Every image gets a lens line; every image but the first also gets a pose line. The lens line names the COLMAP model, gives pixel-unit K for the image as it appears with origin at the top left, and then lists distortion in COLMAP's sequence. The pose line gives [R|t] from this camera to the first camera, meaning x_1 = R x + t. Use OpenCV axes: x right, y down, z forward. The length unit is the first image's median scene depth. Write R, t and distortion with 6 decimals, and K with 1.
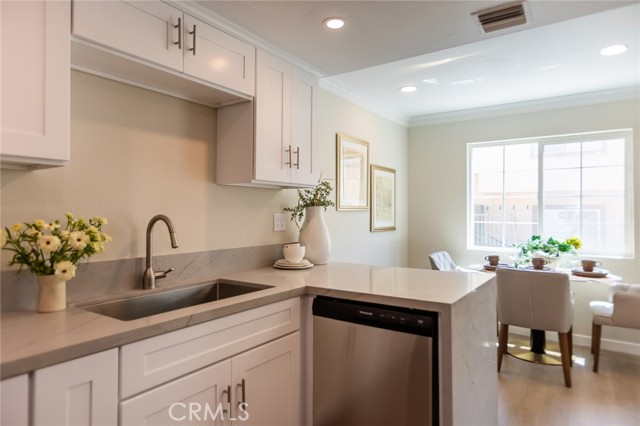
lens RADIAL K [[388.7, 0, 330.0], [0, 388.7, 207.5], [0, 0, 1]] dist [0.002172, 0.000515]
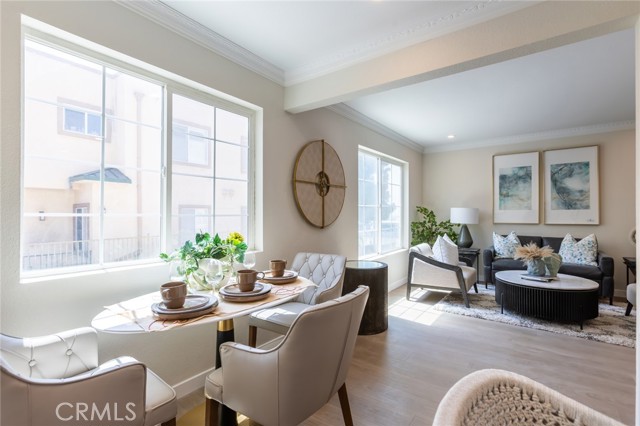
lens RADIAL K [[300.4, 0, 325.2], [0, 300.4, 212.0], [0, 0, 1]] dist [0.010725, 0.002940]
pose [[0.031908, 0.002150, 0.999488, 0.110271], [-0.007611, 0.999969, -0.001908, 0.061273], [-0.999462, -0.007546, 0.031924, 1.260017]]
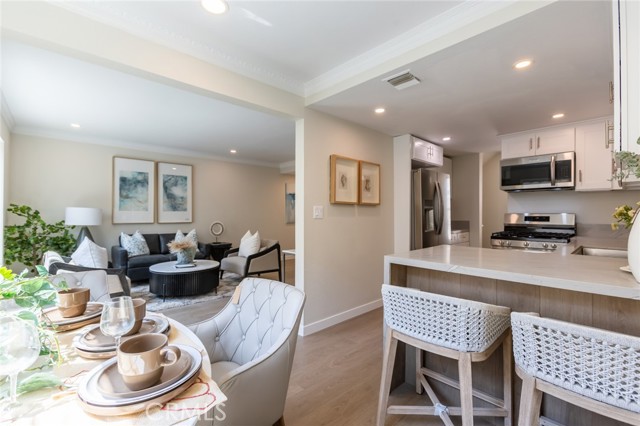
lens RADIAL K [[286.8, 0, 315.8], [0, 286.8, 212.9], [0, 0, 1]] dist [-0.007374, 0.008265]
pose [[-0.973143, -0.003767, 0.230172, 0.416511], [-0.006904, 0.999894, -0.012824, 0.066310], [-0.230100, -0.014069, -0.973065, 1.794504]]
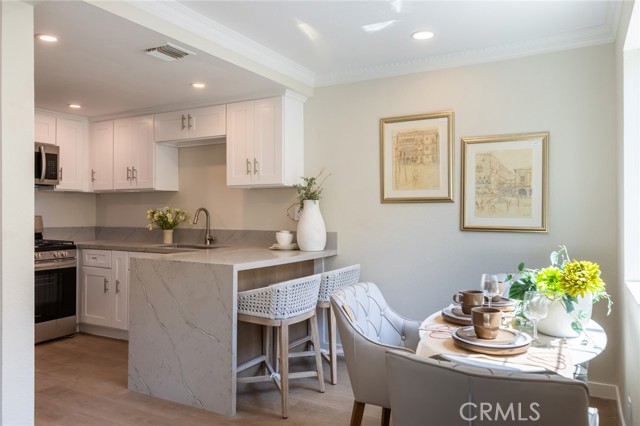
lens RADIAL K [[476.3, 0, 318.8], [0, 476.3, 210.4], [0, 0, 1]] dist [0.003618, 0.003801]
pose [[0.080865, -0.008561, -0.996688, 1.637229], [0.010652, 0.999913, -0.007725, 0.045913], [0.996668, -0.009993, 0.080949, 1.099500]]
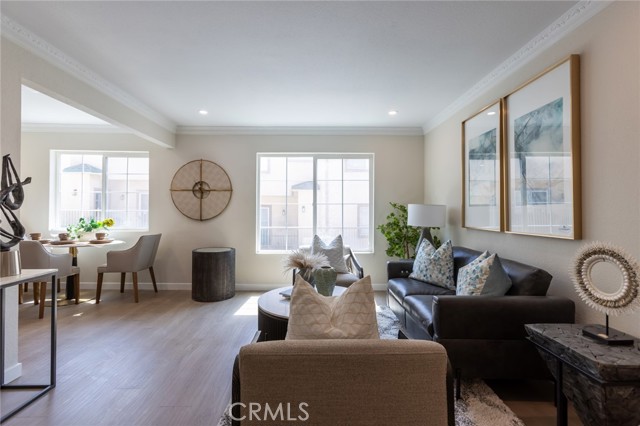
lens RADIAL K [[286.8, 0, 320.6], [0, 286.8, 208.8], [0, 0, 1]] dist [-0.007374, 0.008265]
pose [[0.824492, 0.008439, 0.565811, 1.029701], [-0.008857, 0.999959, -0.002008, 0.051102], [-0.565805, -0.003355, 0.824532, -0.587214]]
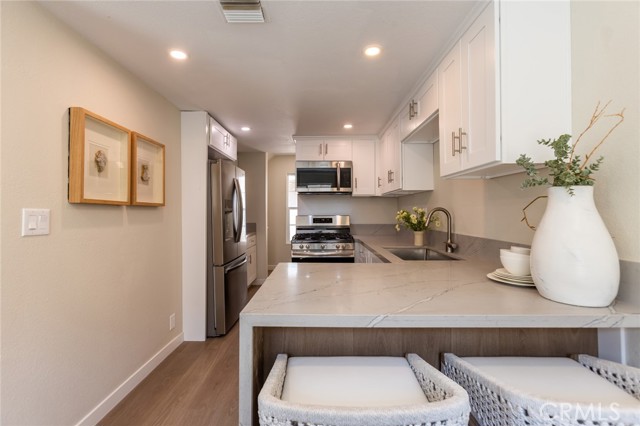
lens RADIAL K [[286.8, 0, 319.9], [0, 286.8, 208.9], [0, 0, 1]] dist [-0.007374, 0.008265]
pose [[-0.834931, -0.004967, -0.550332, 0.535882], [0.008362, 0.999729, -0.021710, 0.037948], [0.550291, -0.022728, -0.834663, 1.374687]]
